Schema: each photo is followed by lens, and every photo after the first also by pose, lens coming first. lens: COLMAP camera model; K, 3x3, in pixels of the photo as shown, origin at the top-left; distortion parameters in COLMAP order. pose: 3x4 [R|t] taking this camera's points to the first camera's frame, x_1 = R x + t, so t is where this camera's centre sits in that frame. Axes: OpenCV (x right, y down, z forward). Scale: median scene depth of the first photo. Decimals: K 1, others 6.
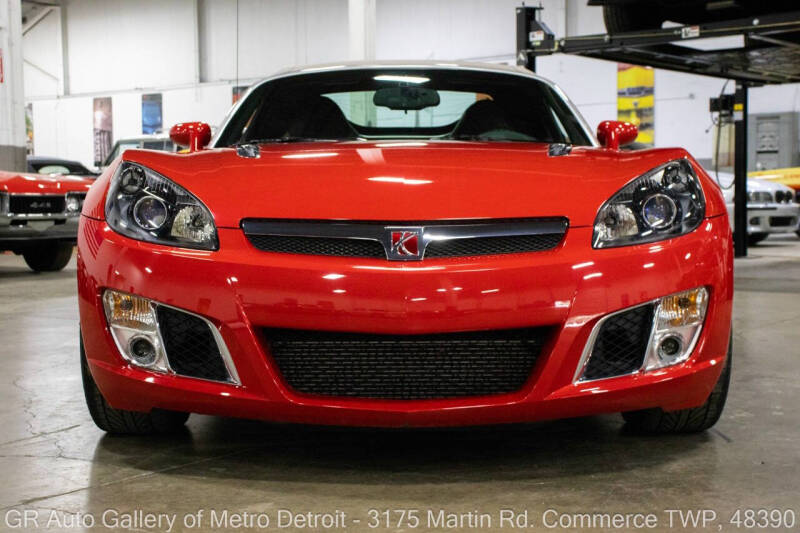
lens RADIAL K [[1435.1, 0, 400.0], [0, 1435.1, 266.5], [0, 0, 1]] dist [0.136227, 0.261204]
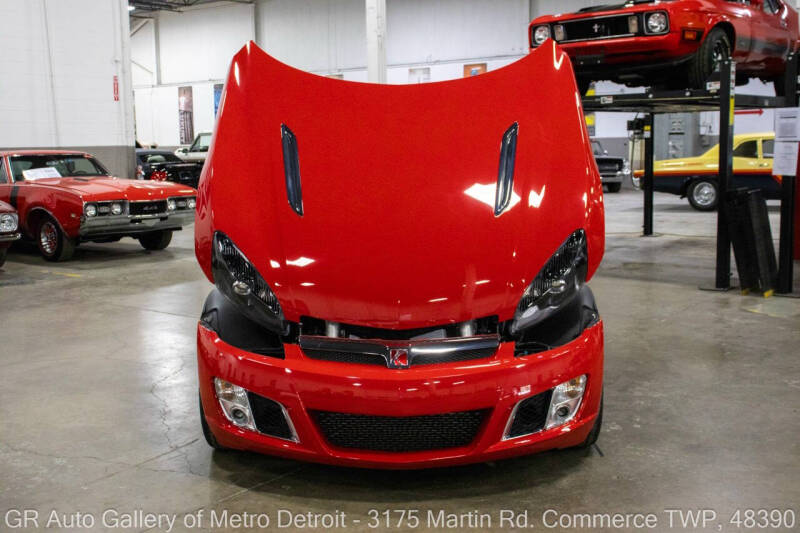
lens RADIAL K [[1113.7, 0, 400.0], [0, 1113.7, 266.5], [0, 0, 1]] dist [-0.015142, 0.023352]
pose [[0.999951, -0.003794, -0.009123, 0.014542], [0.004571, 0.996229, 0.086641, -0.201264], [0.008760, -0.086679, 0.996198, -0.222201]]
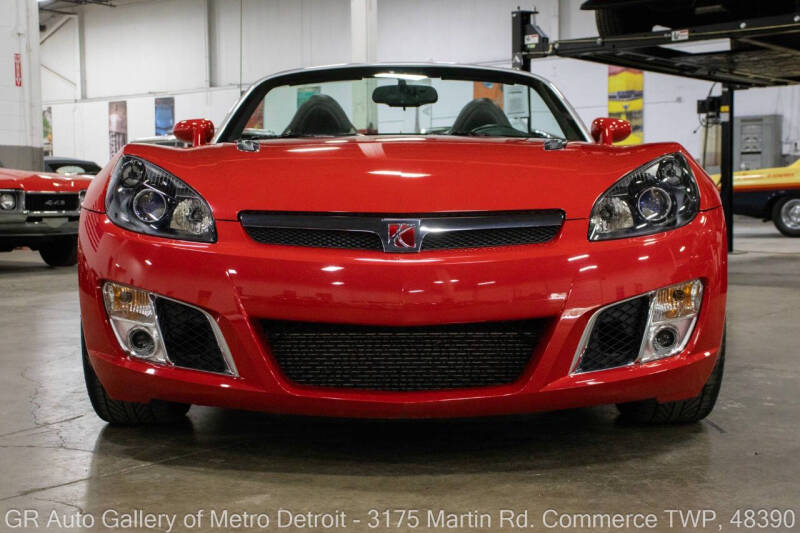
lens RADIAL K [[1354.1, 0, 400.0], [0, 1354.1, 266.5], [0, 0, 1]] dist [0.135771, 0.063676]
pose [[0.999999, 0.000182, -0.001205, 0.002889], [-0.000179, 0.999997, 0.002592, 0.002594], [0.001205, -0.002592, 0.999996, 0.045123]]
